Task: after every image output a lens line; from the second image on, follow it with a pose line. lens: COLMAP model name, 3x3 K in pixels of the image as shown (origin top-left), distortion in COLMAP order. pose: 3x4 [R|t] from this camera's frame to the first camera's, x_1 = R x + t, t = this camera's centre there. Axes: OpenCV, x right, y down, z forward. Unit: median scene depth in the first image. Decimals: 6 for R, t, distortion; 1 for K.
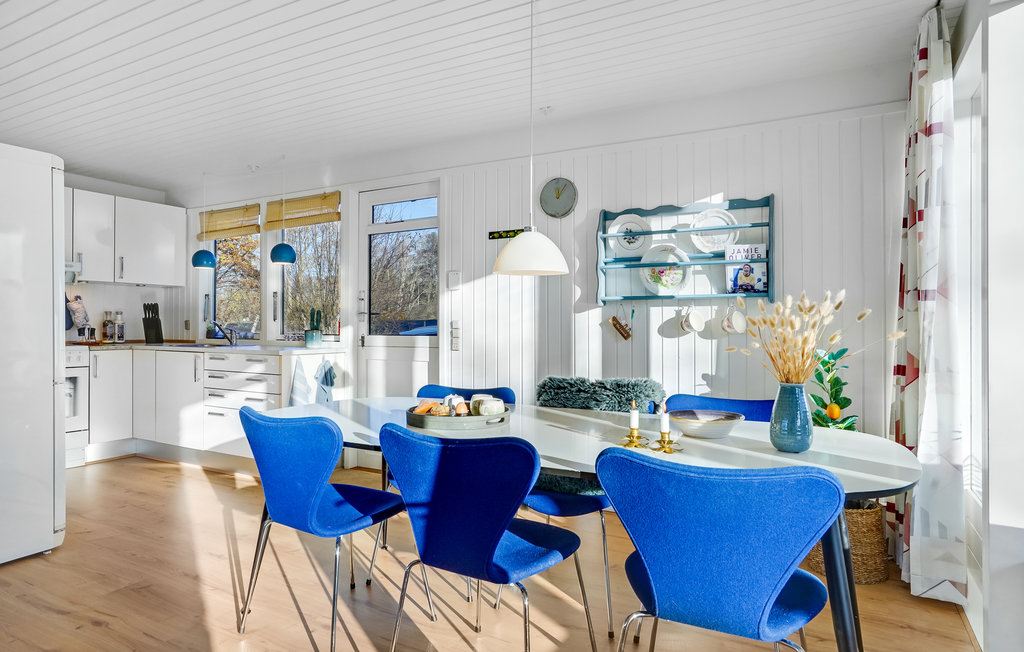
lens RADIAL K [[603.6, 0, 510.6], [0, 603.6, 326.0], [0, 0, 1]] dist [-0.002612, 0.006543]
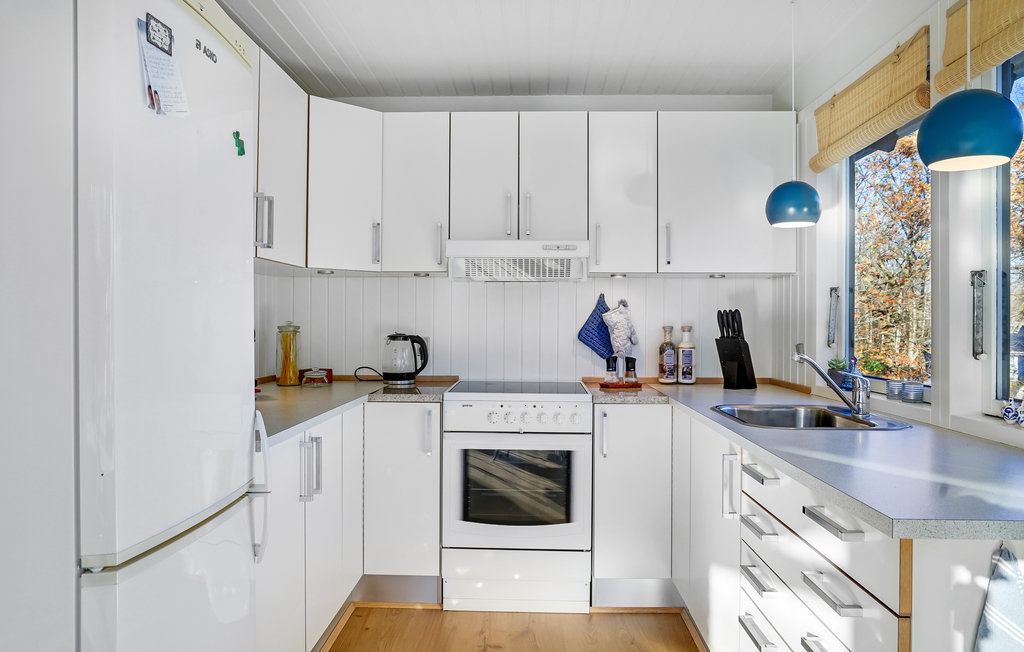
lens RADIAL K [[689.4, 0, 509.9], [0, 689.4, 317.7], [0, 0, 1]] dist [-0.020652, 0.007426]
pose [[0.454550, -0.008117, -0.890684, -0.171164], [-0.002634, 0.999942, -0.010456, -0.026086], [0.890717, 0.007099, 0.454503, 0.602040]]
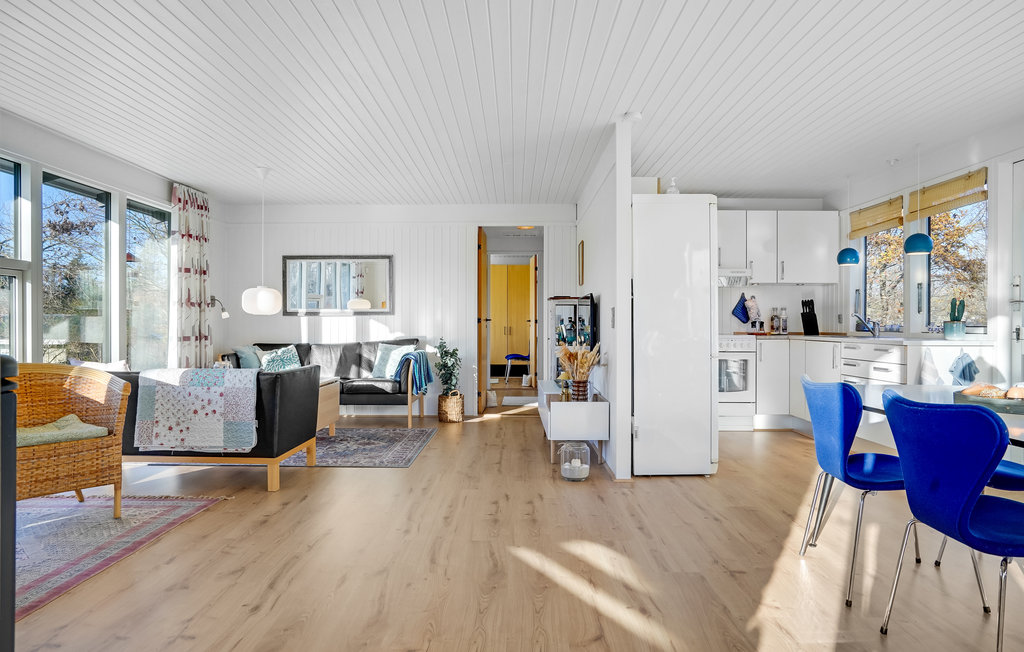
lens RADIAL K [[635.4, 0, 512.8], [0, 635.4, 324.9], [0, 0, 1]] dist [0.005907, -0.002331]
pose [[0.493325, -0.002907, -0.869840, 0.181939], [-0.000821, 0.999992, -0.003808, 0.015475], [0.869845, 0.002593, 0.493319, -0.078829]]
